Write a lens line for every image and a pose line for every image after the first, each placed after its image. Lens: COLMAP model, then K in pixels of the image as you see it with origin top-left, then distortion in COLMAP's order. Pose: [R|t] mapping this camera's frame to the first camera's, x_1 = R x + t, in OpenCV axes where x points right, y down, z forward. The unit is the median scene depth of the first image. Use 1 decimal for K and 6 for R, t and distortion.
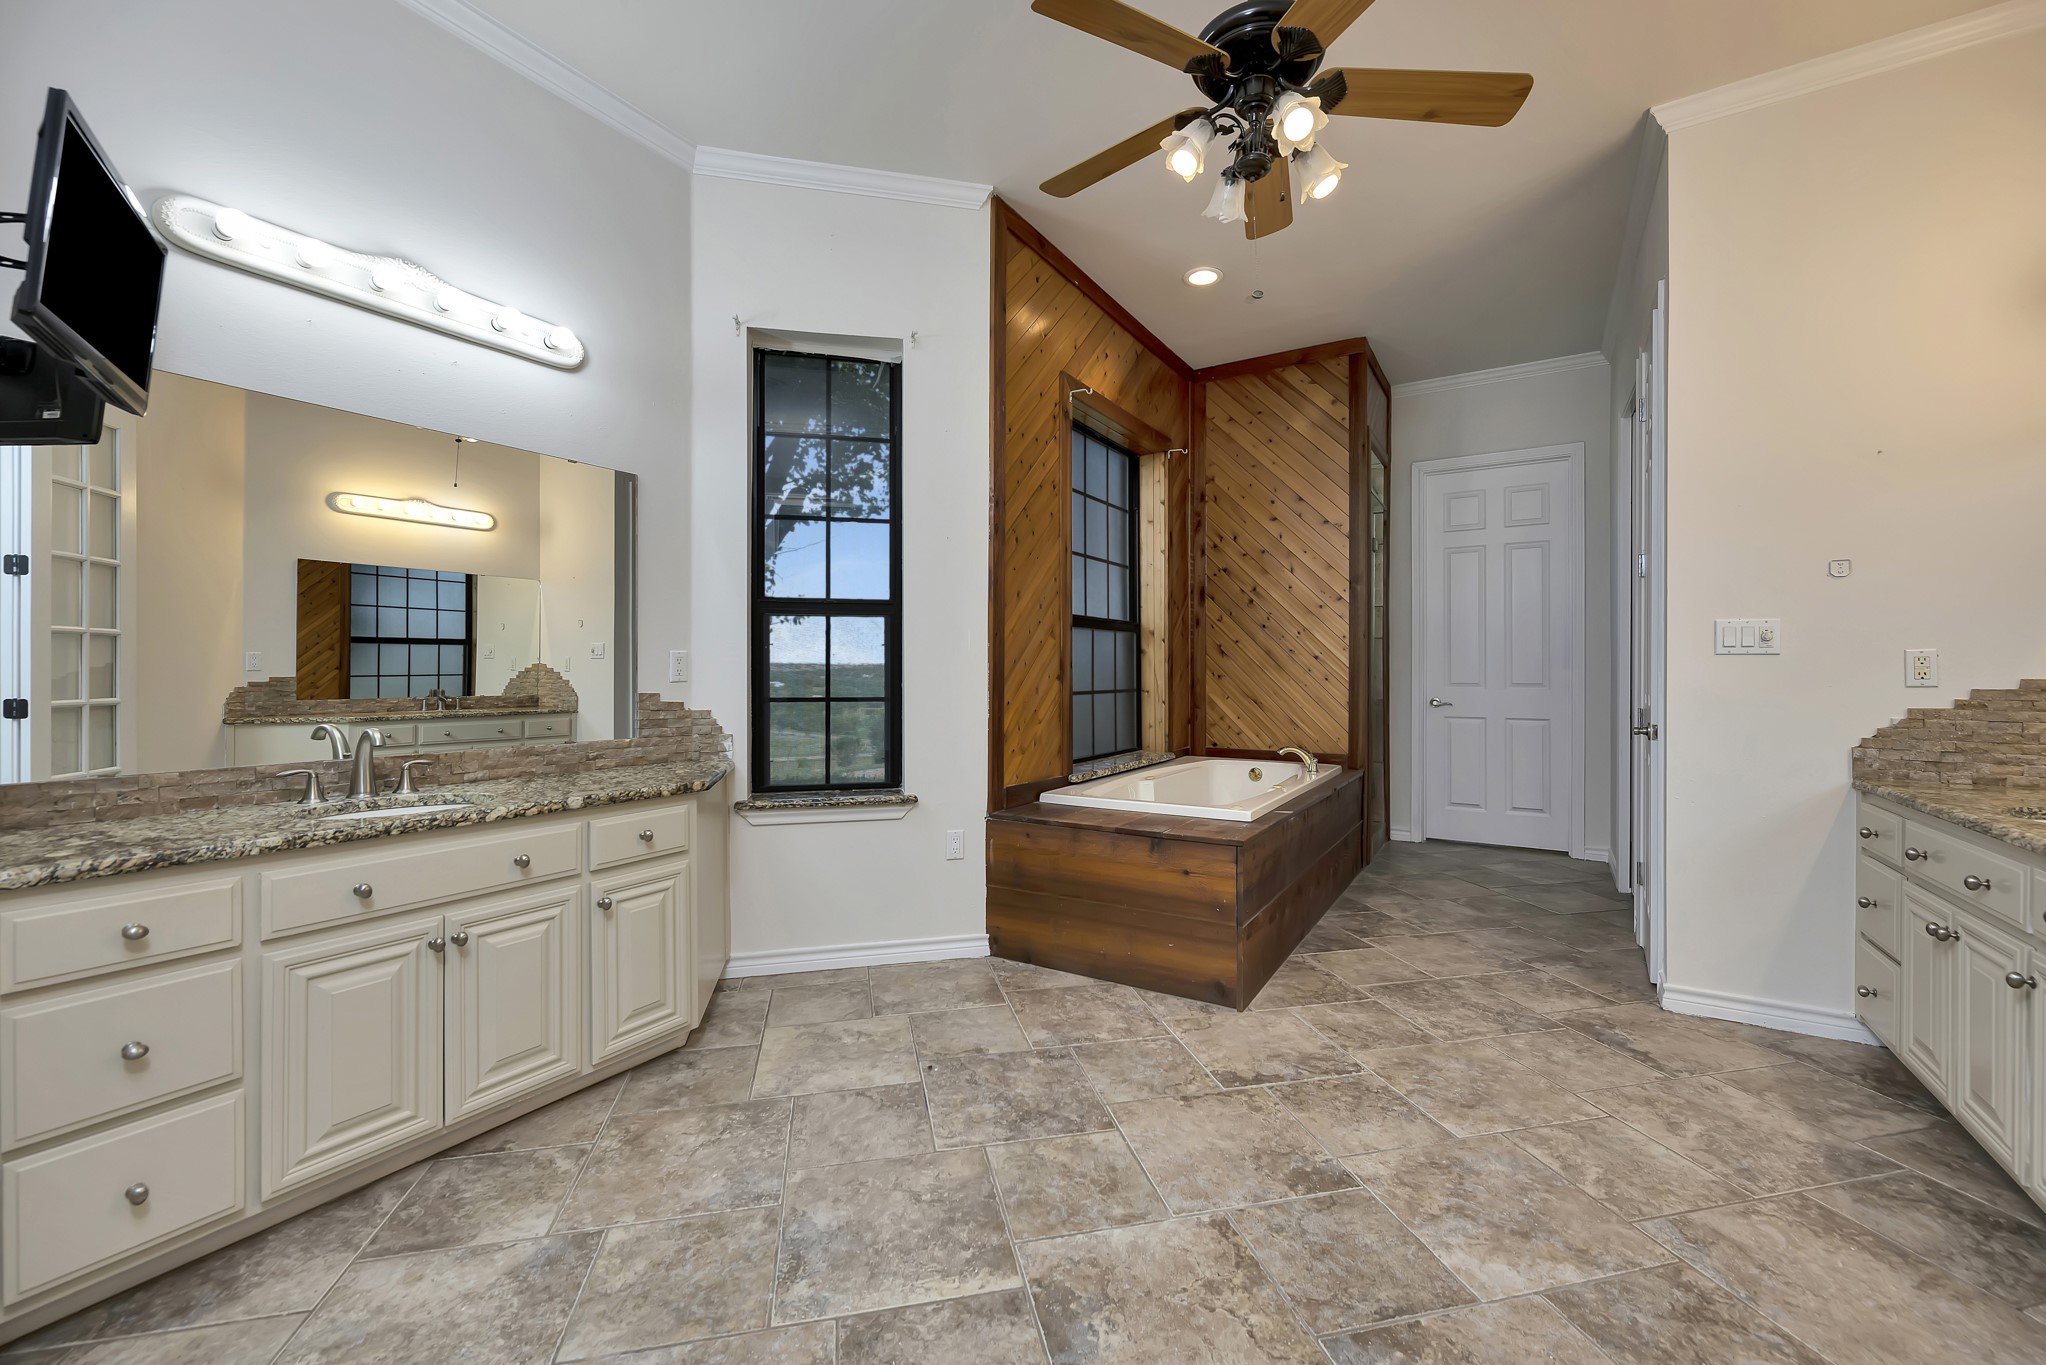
lens RADIAL K [[814.4, 0, 1034.6], [0, 814.4, 673.5], [0, 0, 1]] dist [0.001688, -0.000288]
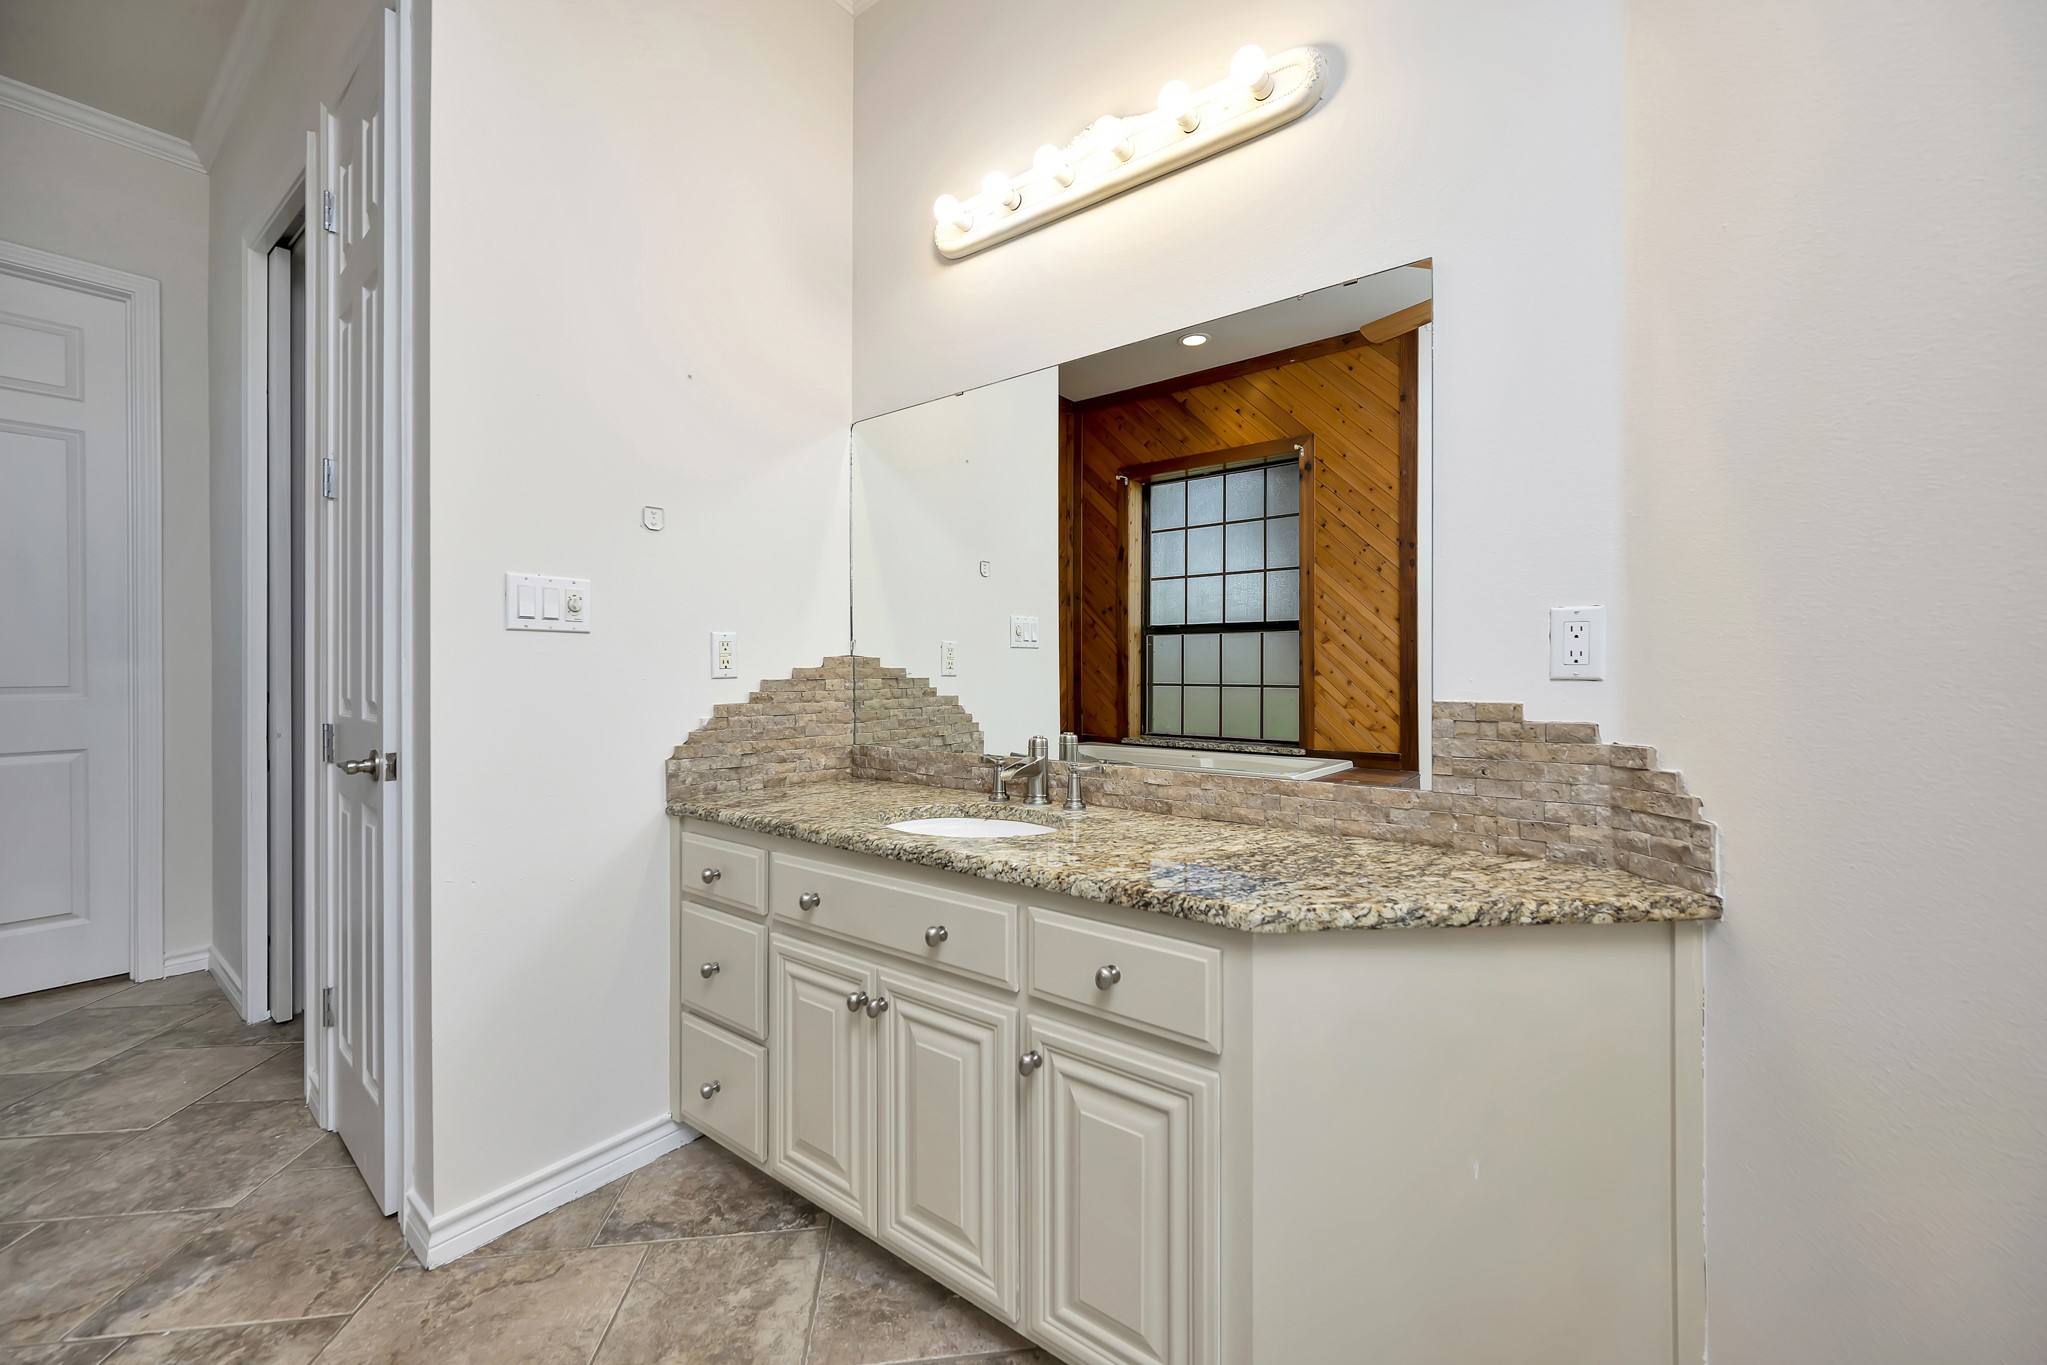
lens RADIAL K [[814.8, 0, 1035.1], [0, 814.8, 673.5], [0, 0, 1]] dist [0.001688, -0.000288]
pose [[0.111557, -0.006065, 0.993739, 0.311621], [0.005780, 0.999968, 0.005454, 0.009275], [-0.993741, 0.005136, 0.111589, 0.608645]]
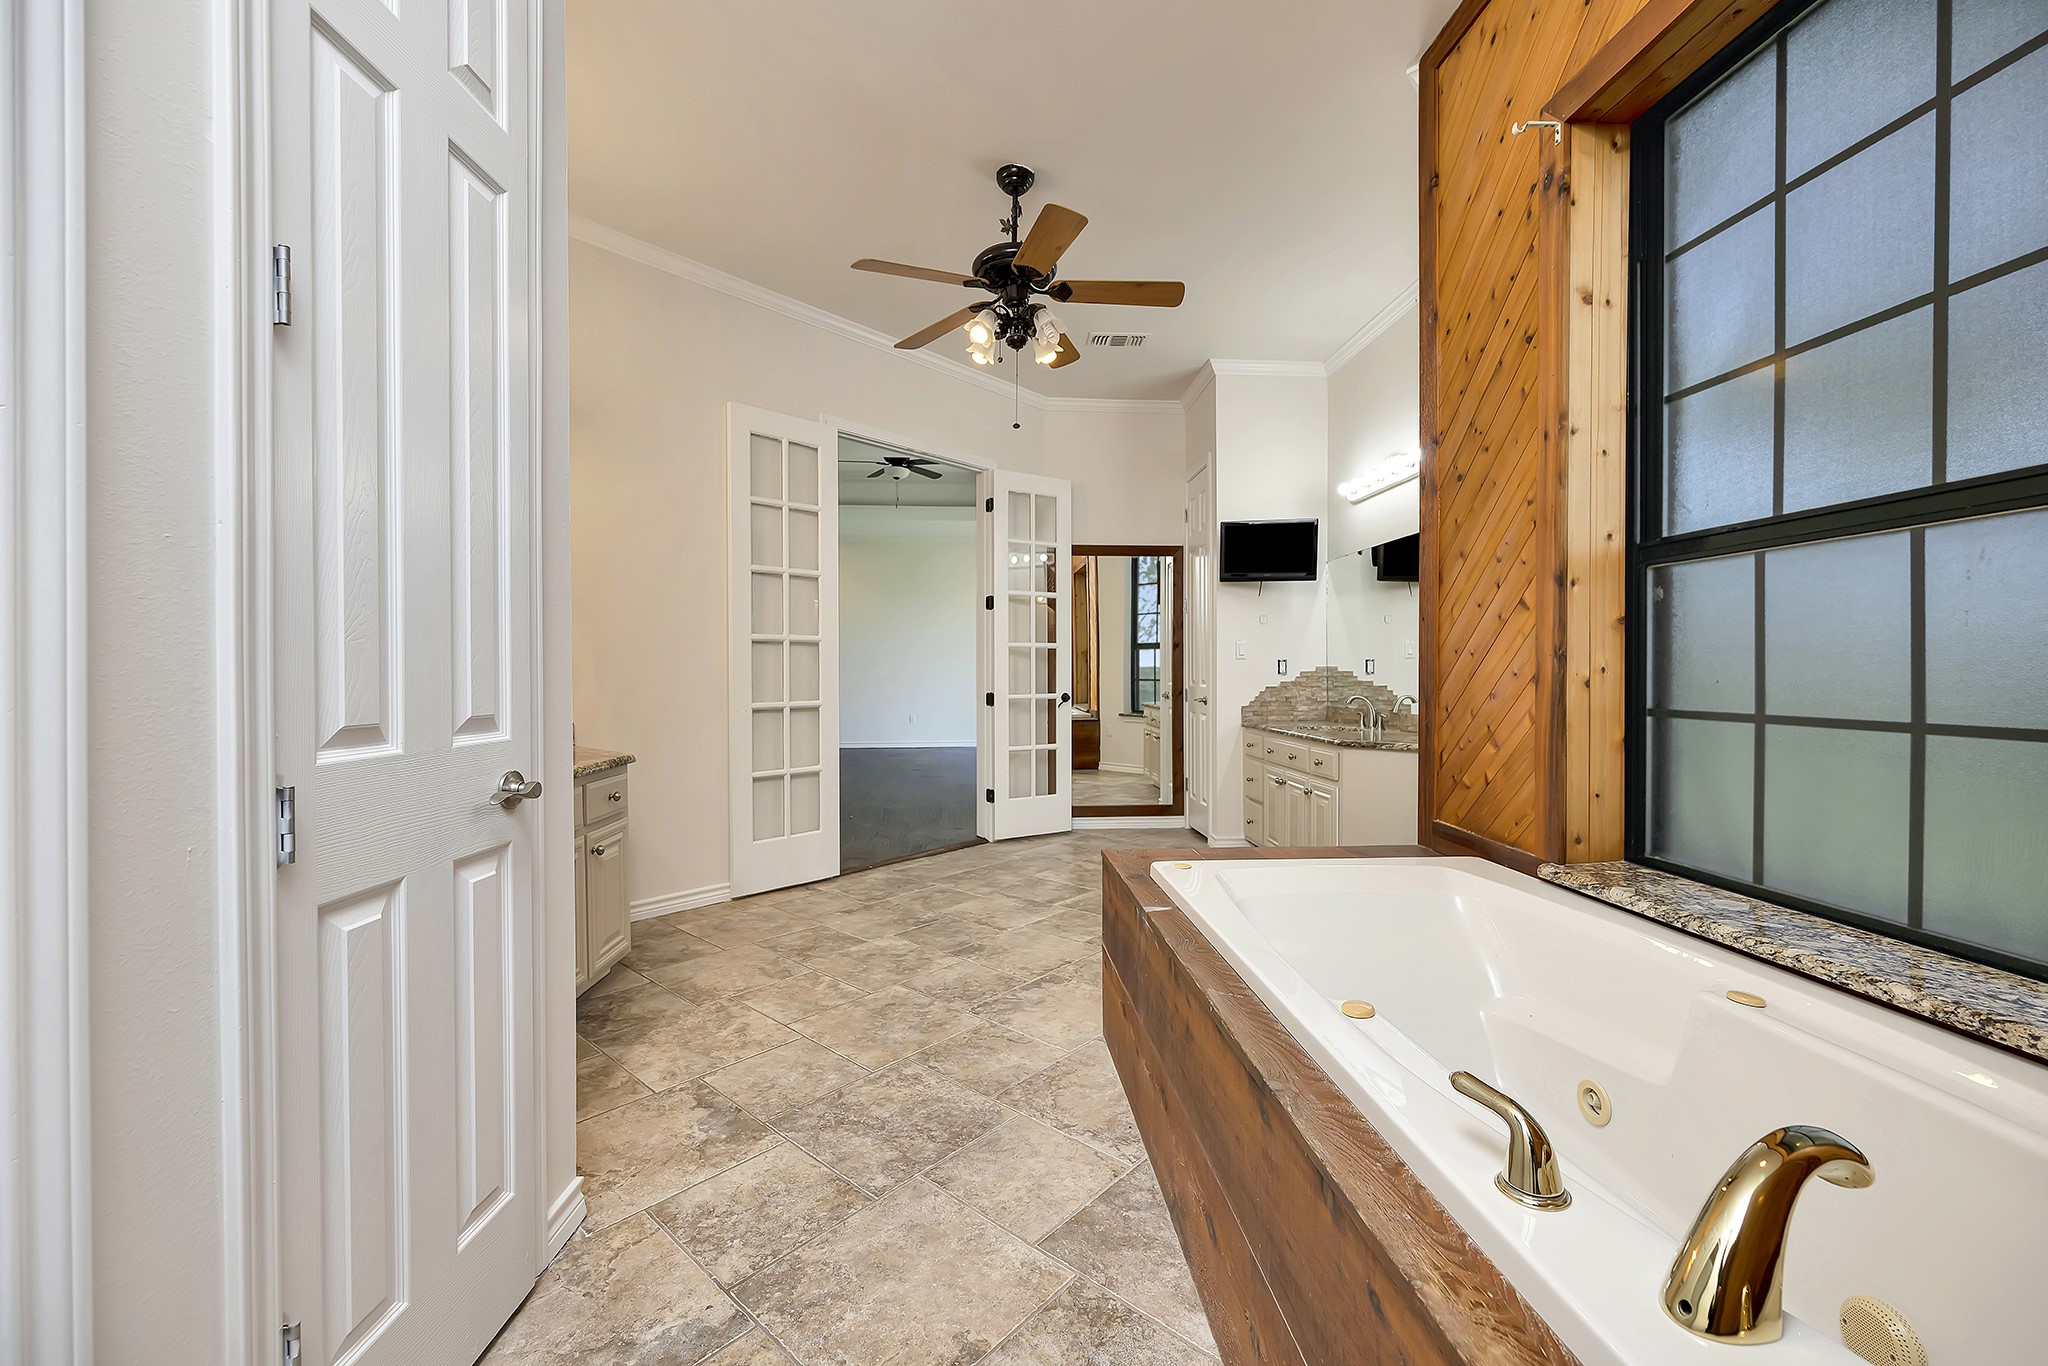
lens RADIAL K [[815.2, 0, 1035.6], [0, 815.2, 674.0], [0, 0, 1]] dist [0.001688, -0.000288]
pose [[-0.811964, 0.002906, -0.583700, 0.977131], [-0.000413, 0.999984, 0.005554, 0.000431], [0.583707, 0.004750, -0.811951, 1.942728]]
